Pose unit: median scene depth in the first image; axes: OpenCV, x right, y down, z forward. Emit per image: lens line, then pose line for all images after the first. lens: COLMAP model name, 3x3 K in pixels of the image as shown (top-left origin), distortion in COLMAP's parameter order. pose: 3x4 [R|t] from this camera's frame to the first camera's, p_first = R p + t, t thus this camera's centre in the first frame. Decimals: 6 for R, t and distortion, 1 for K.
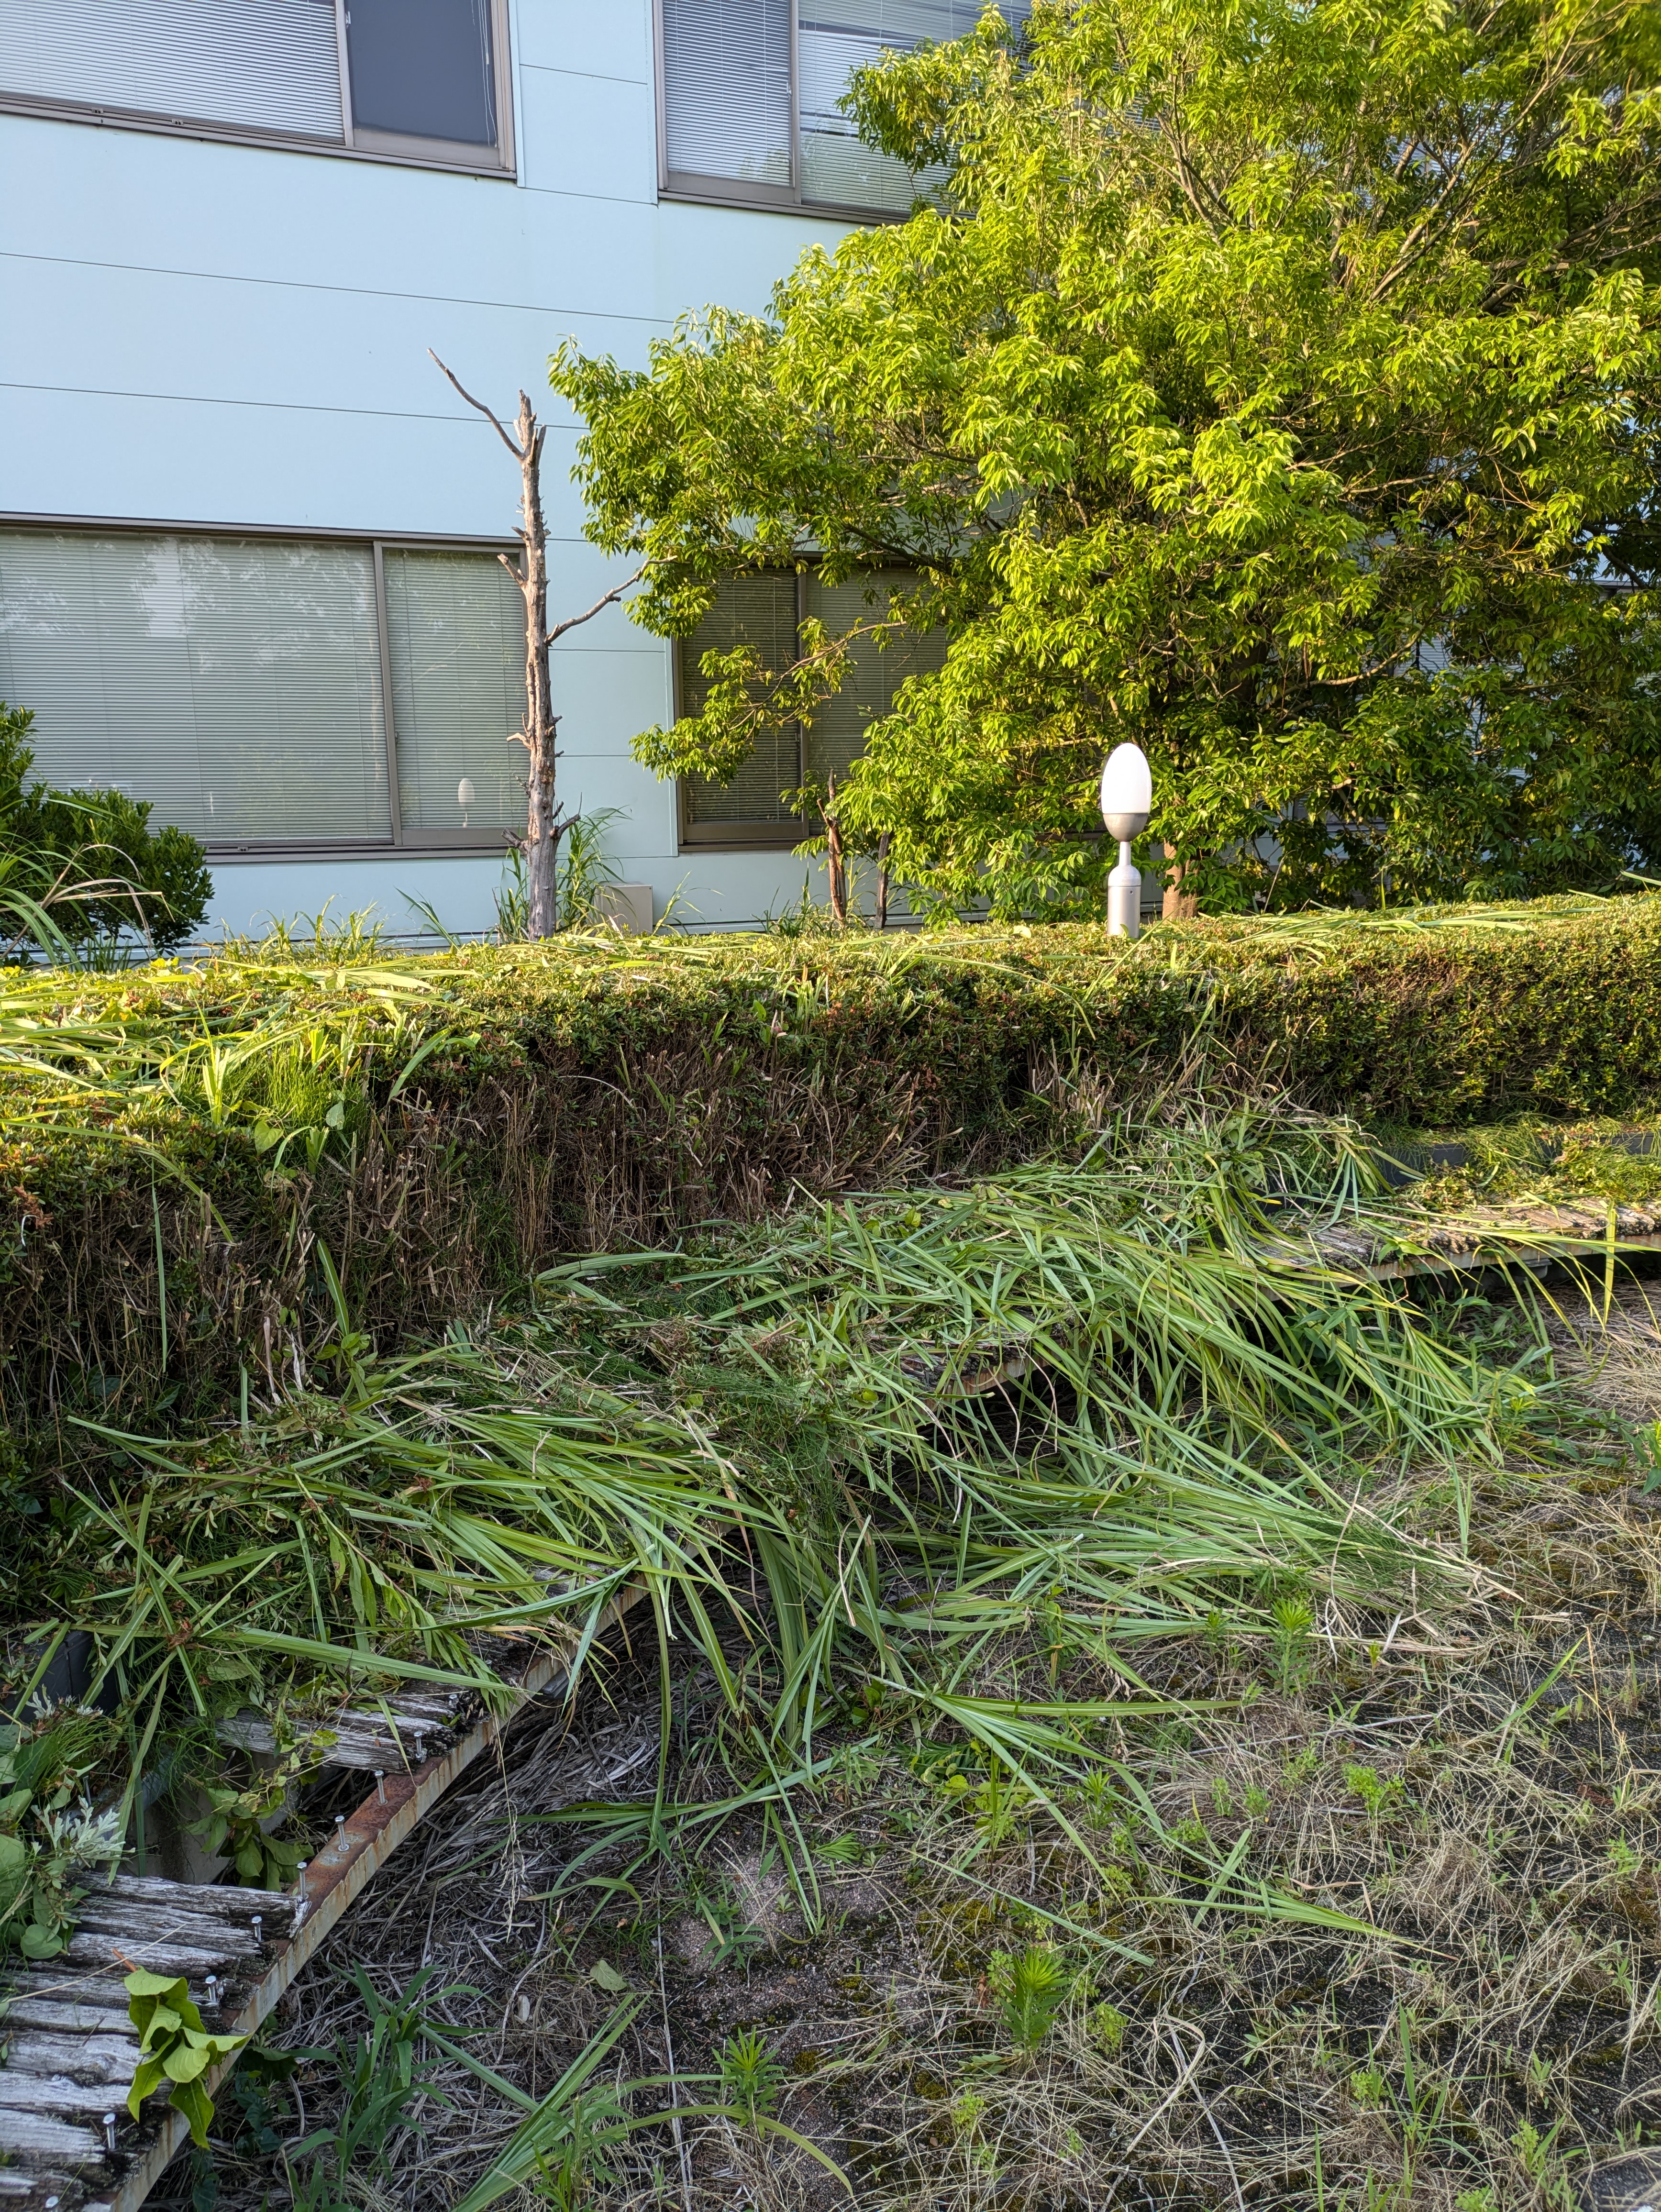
lens RADIAL K [[1616.8, 0, 826.1], [0, 1616.8, 1107.9], [0, 0, 1]] dist [0.045743, -0.024717]
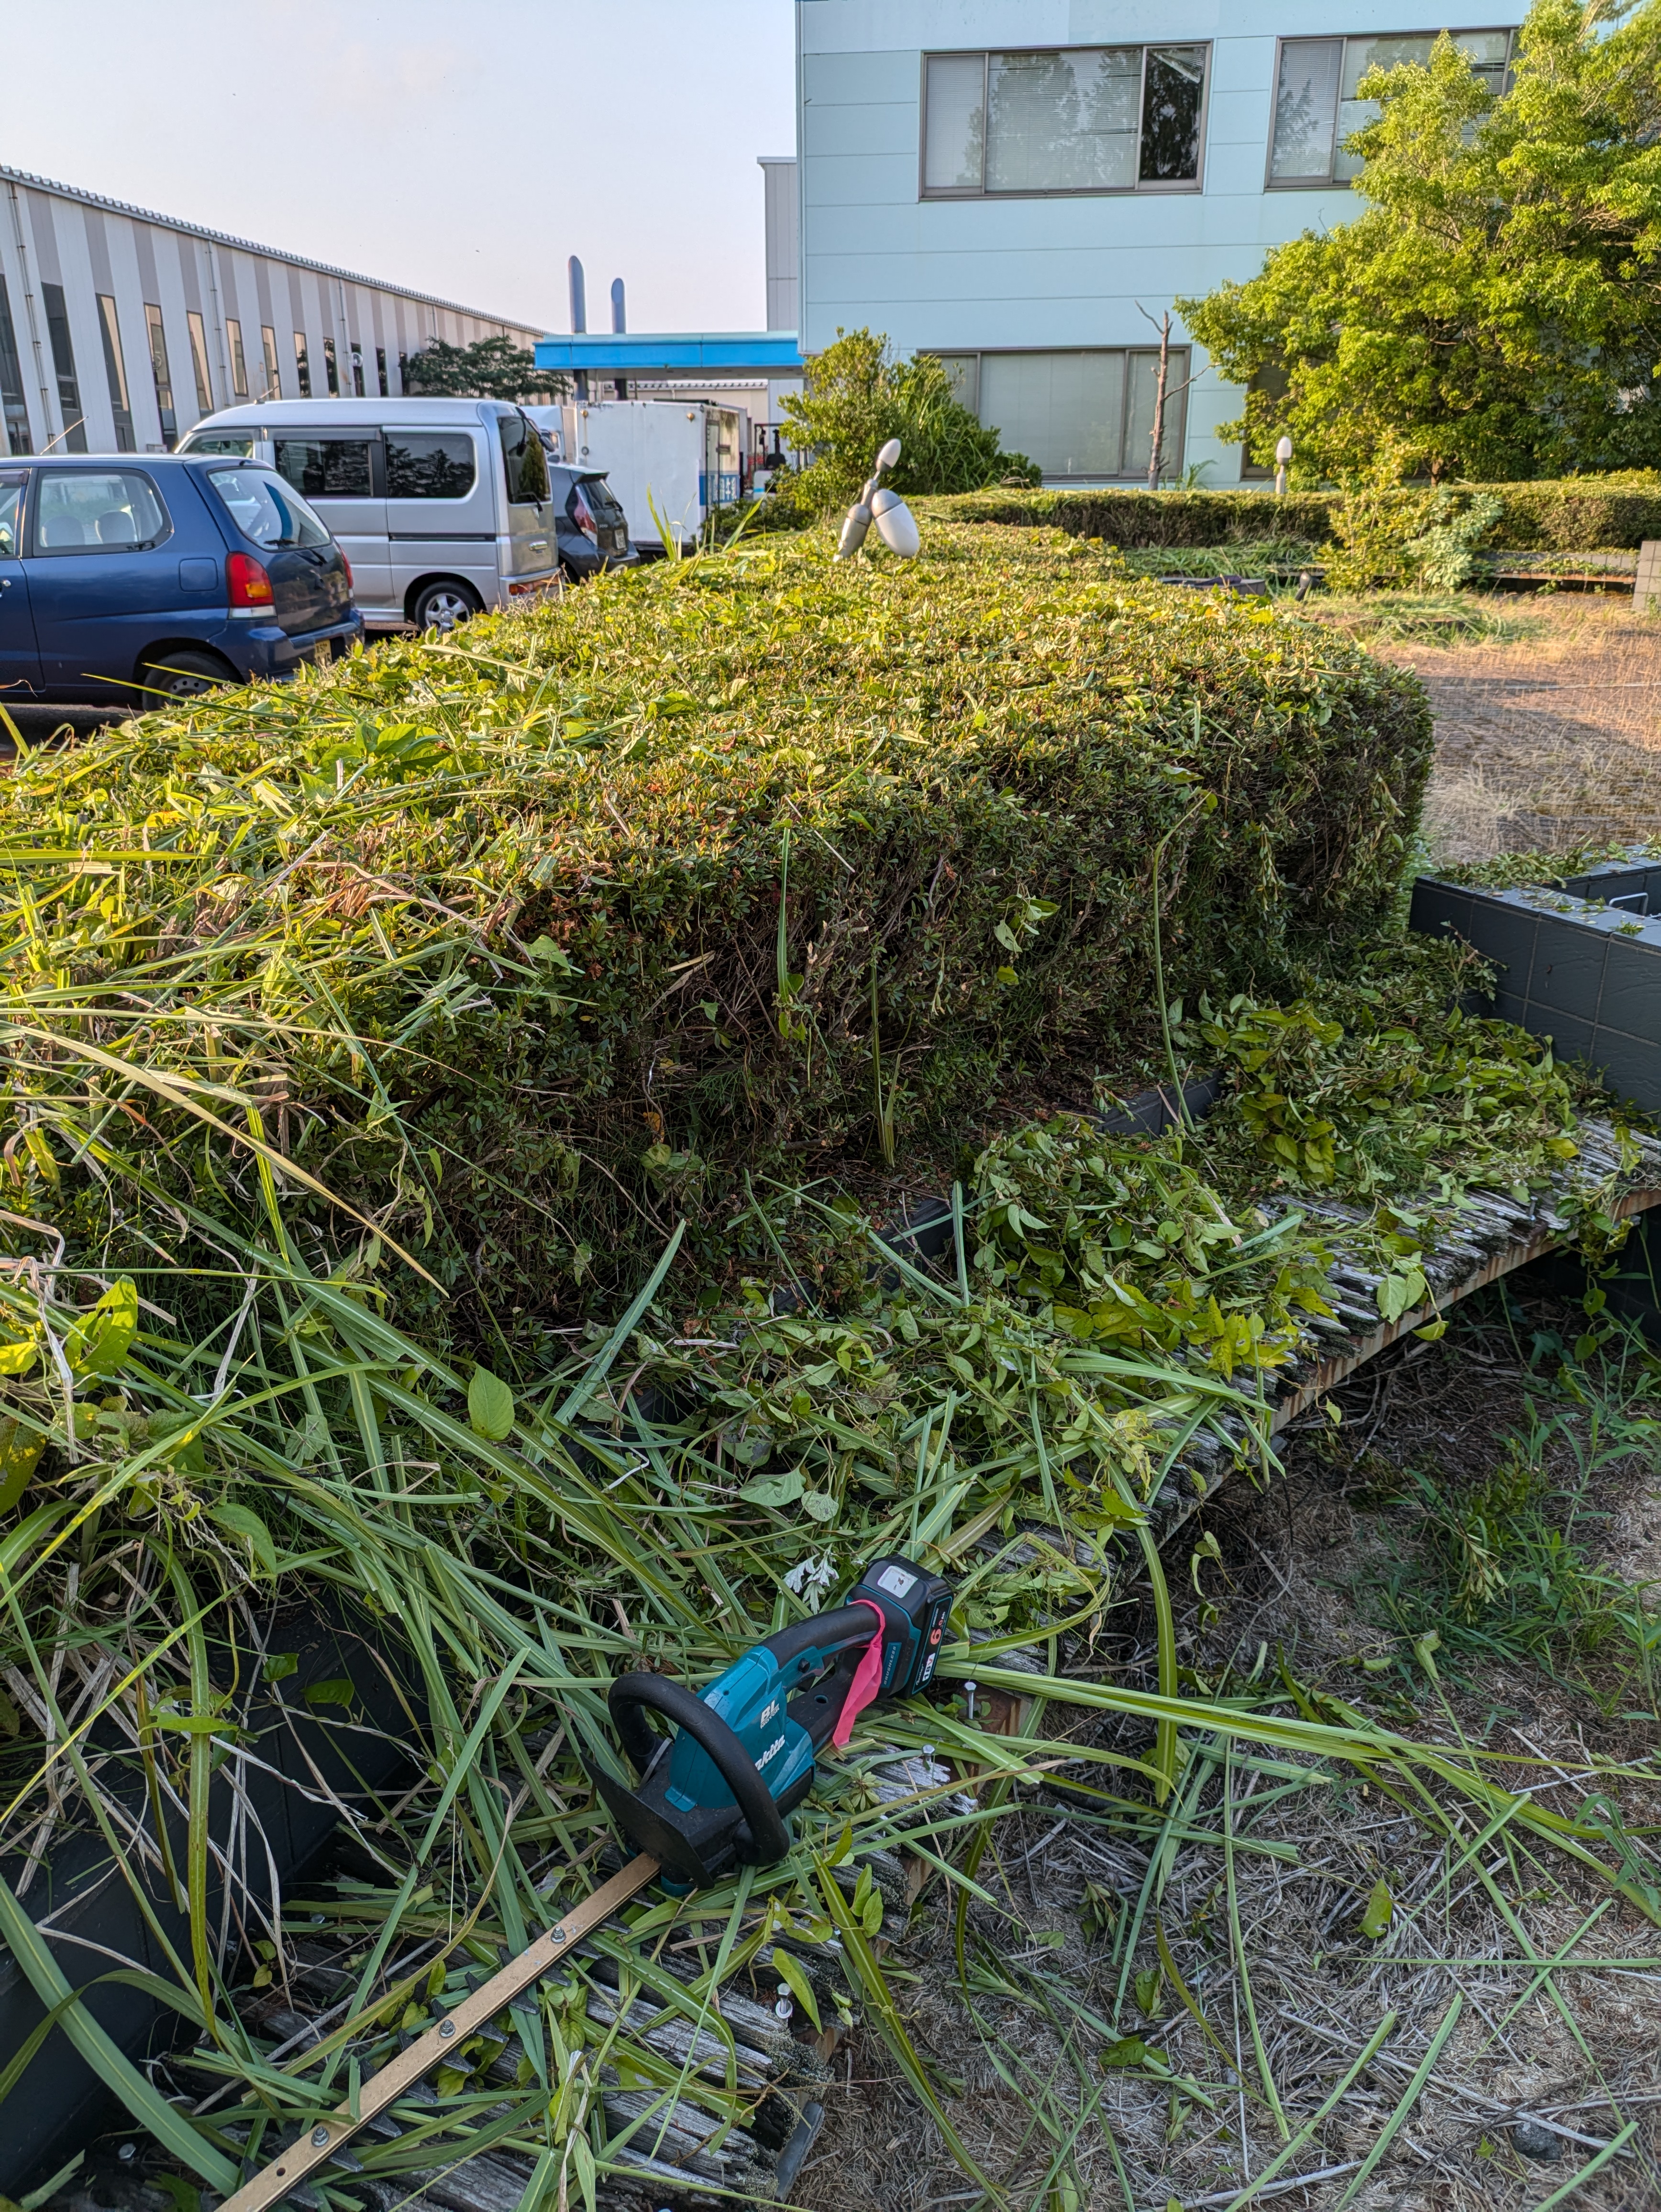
lens RADIAL K [[1616.8, 0, 832.3], [0, 1616.8, 1097.3], [0, 0, 1]] dist [0.045743, -0.024717]
pose [[0.874909, 0.181204, -0.449109, 0.887825], [-0.102066, 0.975525, 0.194763, 0.445202], [0.473409, -0.124561, 0.871991, -2.074878]]
